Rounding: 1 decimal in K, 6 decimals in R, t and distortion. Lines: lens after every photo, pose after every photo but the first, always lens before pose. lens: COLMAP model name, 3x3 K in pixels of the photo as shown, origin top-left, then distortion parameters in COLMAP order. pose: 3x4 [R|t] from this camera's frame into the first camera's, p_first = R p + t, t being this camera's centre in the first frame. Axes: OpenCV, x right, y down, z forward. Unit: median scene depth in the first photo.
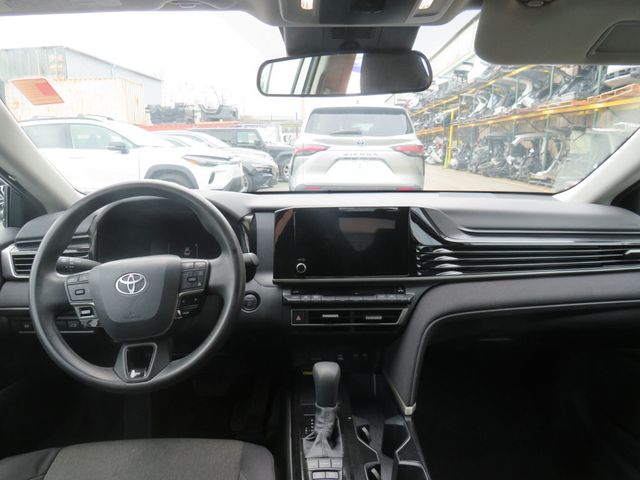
lens RADIAL K [[469.5, 0, 320.1], [0, 469.5, 239.0], [0, 0, 1]] dist [-0.035978, 0.030105]
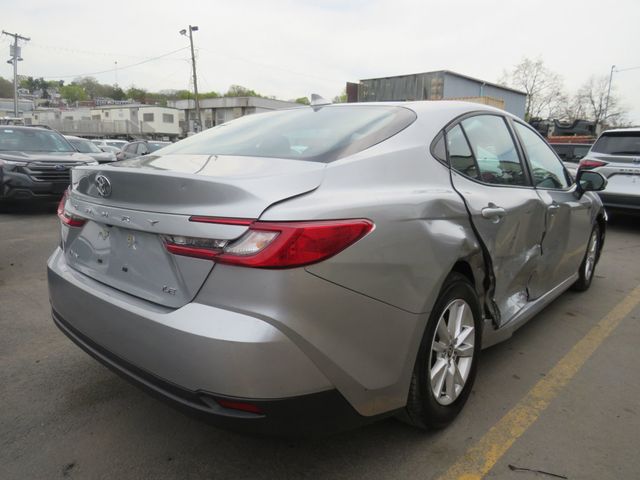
lens RADIAL K [[469.5, 0, 314.5], [0, 469.5, 242.9], [0, 0, 1]] dist [-0.035978, 0.030105]
pose [[0.737765, 0.157022, -0.656542, 0.086612], [-0.166130, 0.984892, 0.048870, 0.024568], [0.654297, 0.073017, 0.752705, -0.128953]]
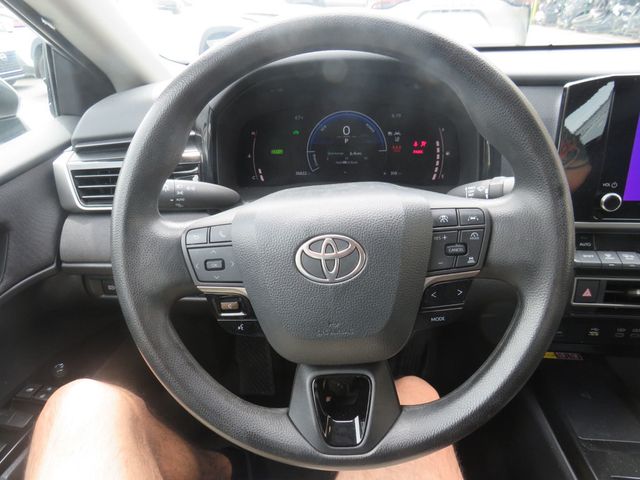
lens RADIAL K [[469.5, 0, 315.0], [0, 469.5, 244.4], [0, 0, 1]] dist [-0.035978, 0.030105]
pose [[0.992584, 0.026206, -0.118700, -0.061083], [0.007912, 0.960487, 0.278211, -0.007634], [0.121300, -0.277087, 0.953157, 0.096143]]
